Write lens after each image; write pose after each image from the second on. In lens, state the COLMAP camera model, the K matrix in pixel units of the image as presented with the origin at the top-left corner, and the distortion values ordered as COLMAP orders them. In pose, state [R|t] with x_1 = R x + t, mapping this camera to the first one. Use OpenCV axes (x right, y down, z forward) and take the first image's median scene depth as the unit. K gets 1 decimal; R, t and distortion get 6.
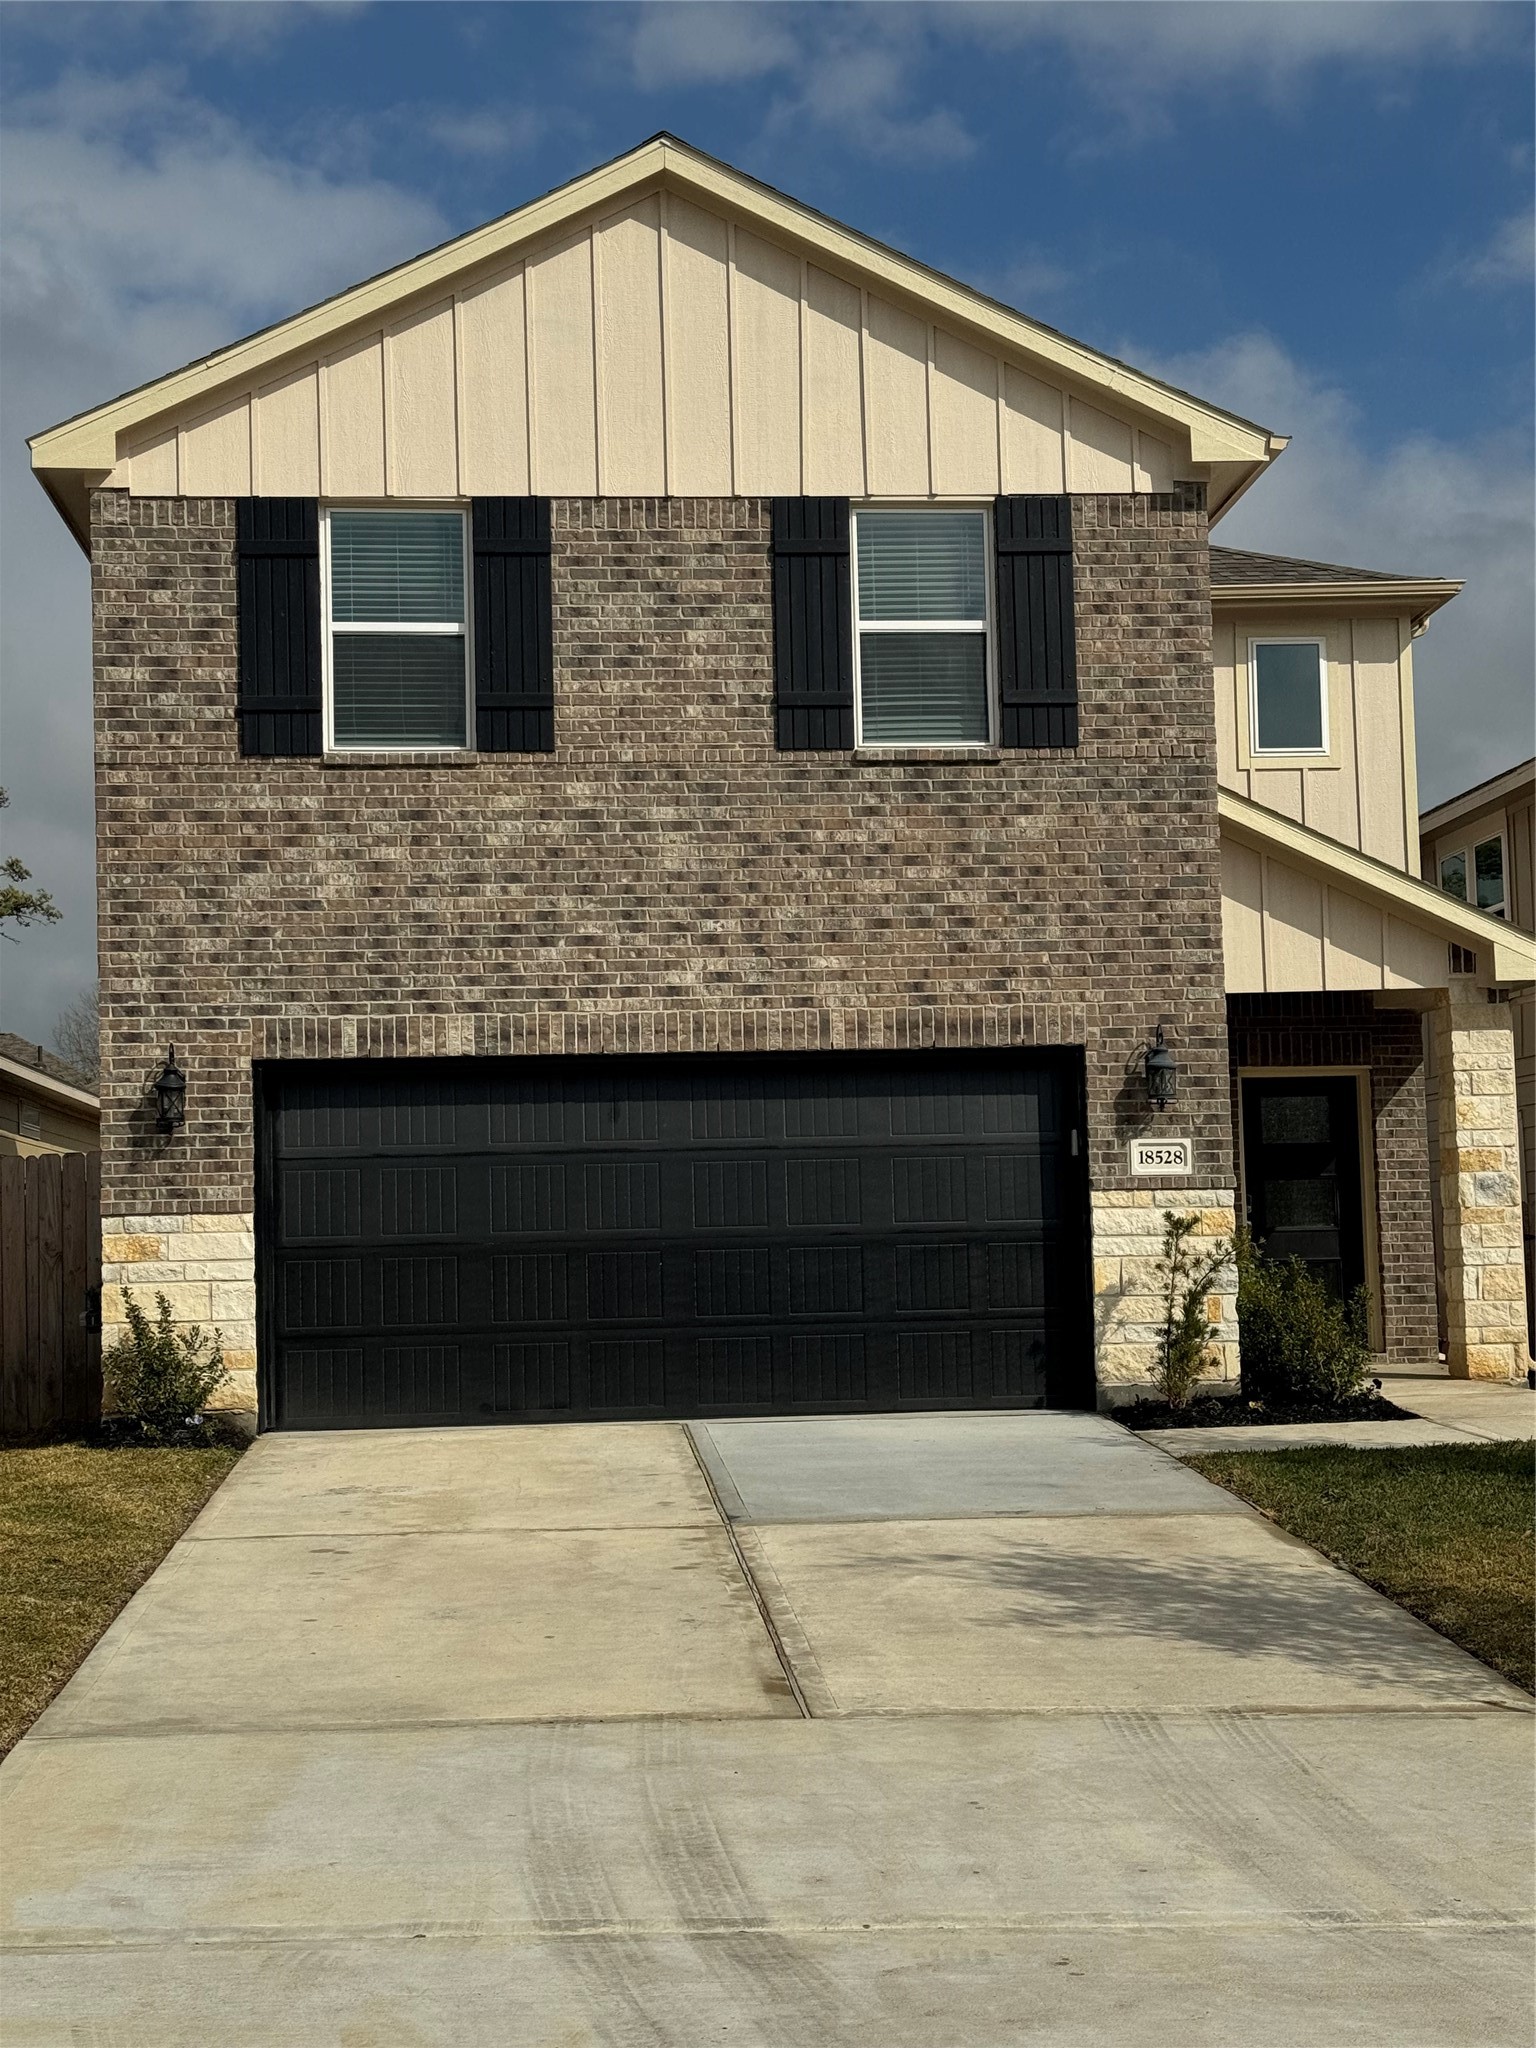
lens RADIAL K [[2854.0, 0, 761.8], [0, 2854.0, 1023.7], [0, 0, 1]] dist [0.117399, 0.000000]
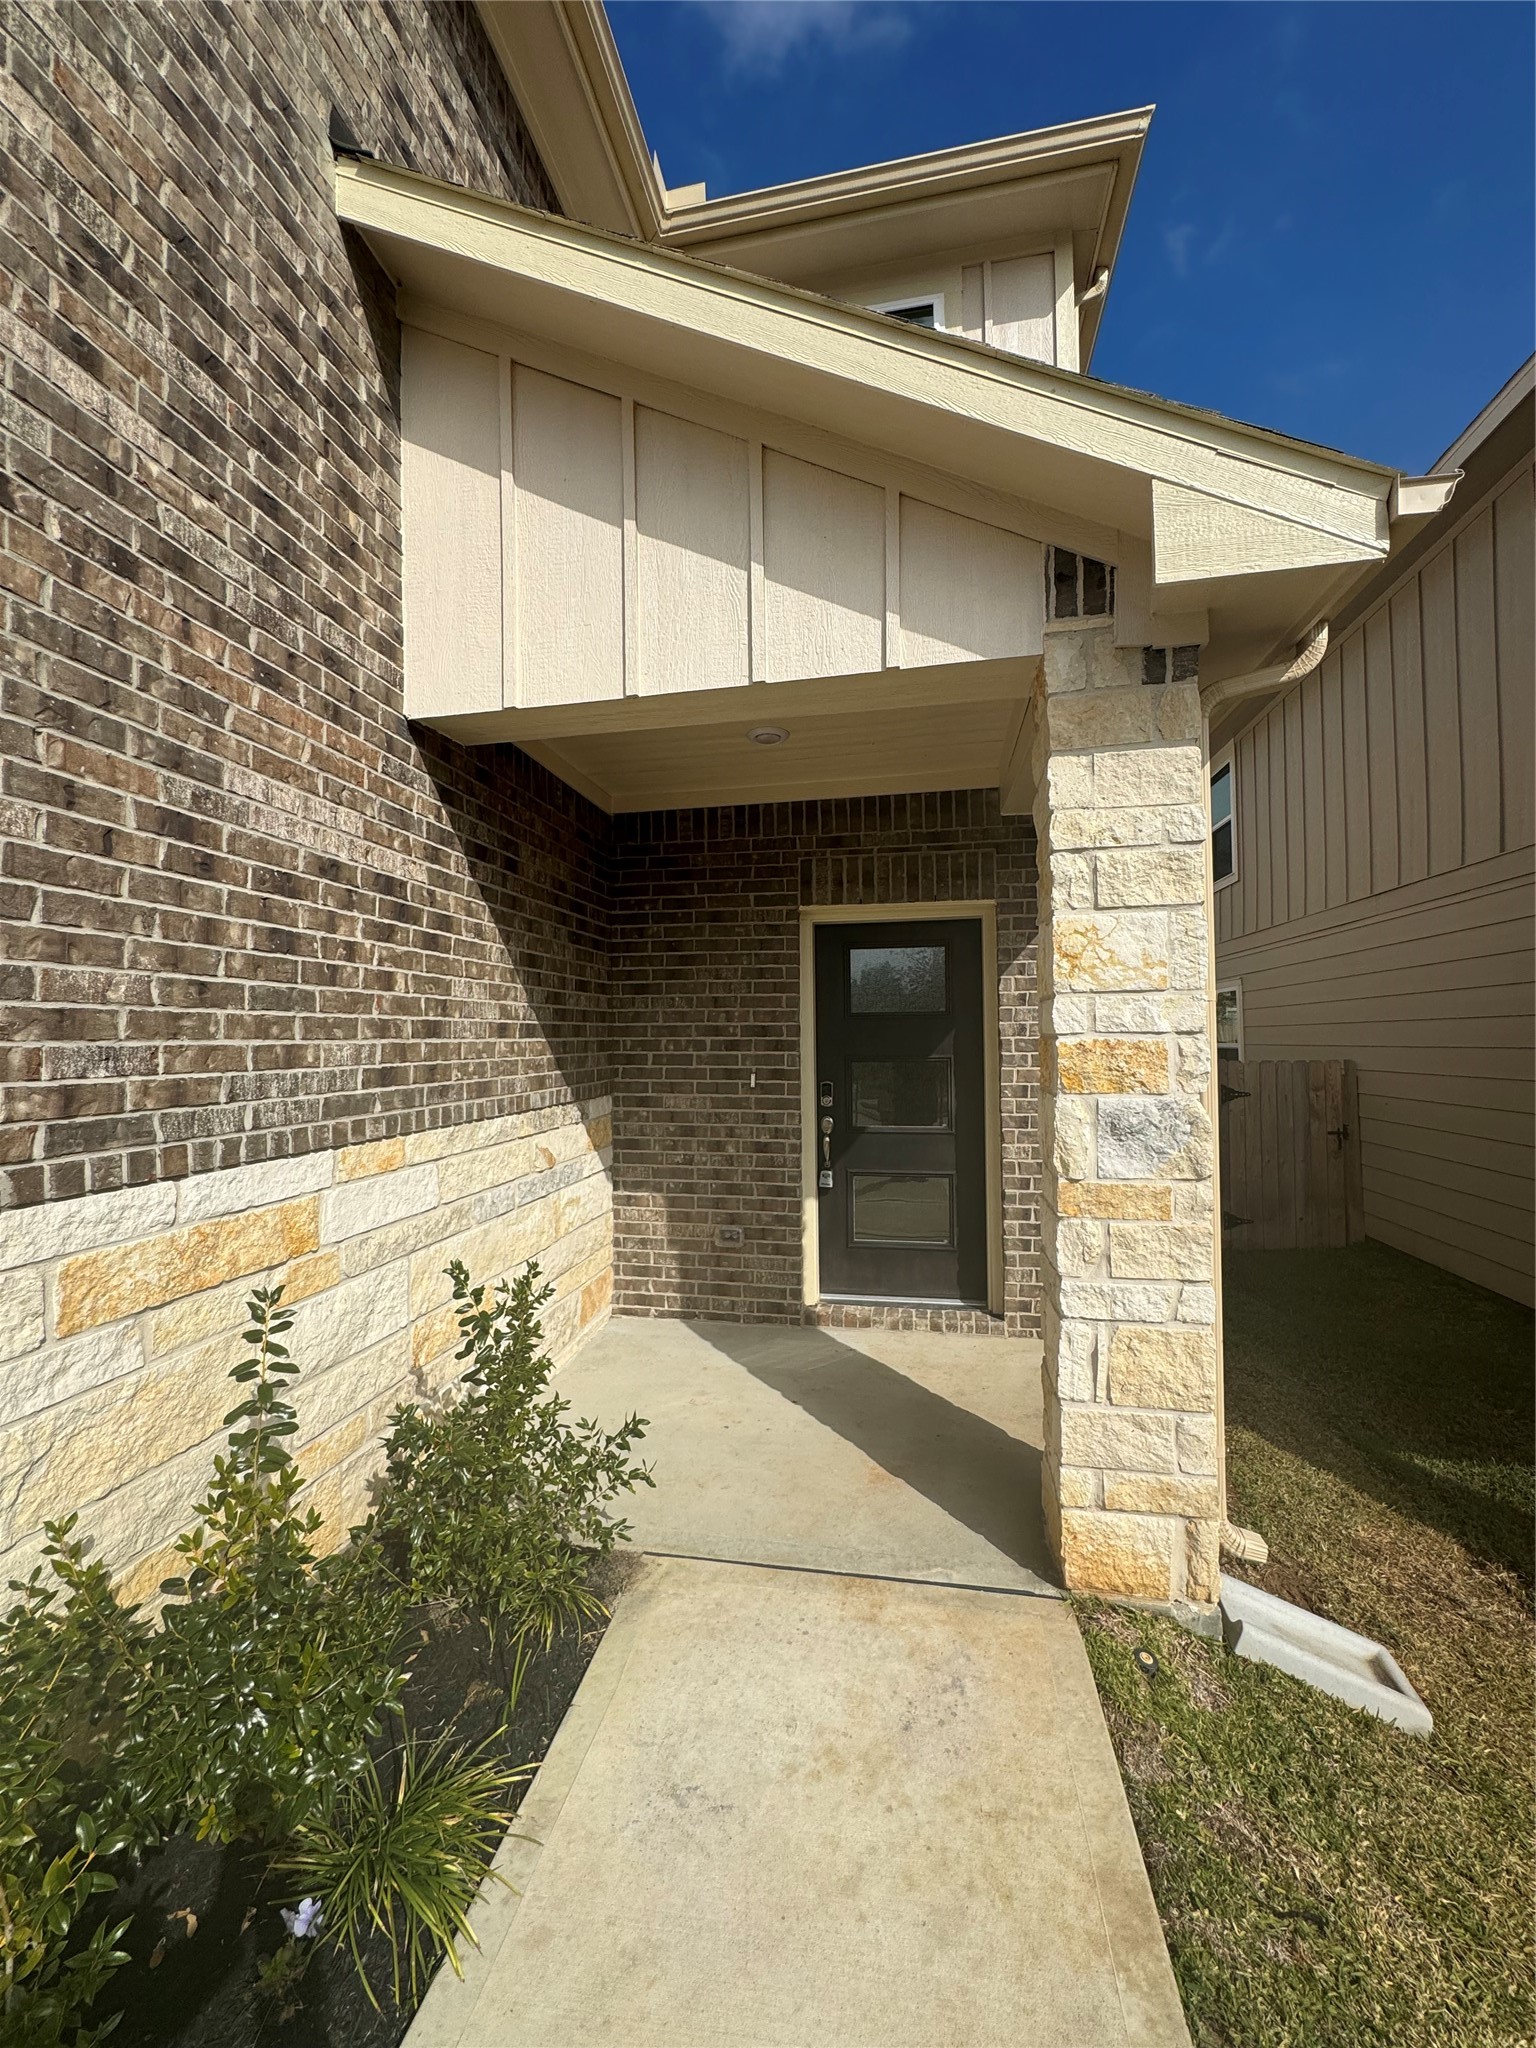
lens RADIAL K [[819.8, 0, 774.0], [0, 819.8, 1016.0], [0, 0, 1]] dist [-0.002480, 0.000700]
pose [[0.965342, 0.008714, -0.260843, 0.262816], [0.007953, 0.997996, 0.062774, 0.036544], [0.260868, -0.062673, 0.963338, 0.983823]]
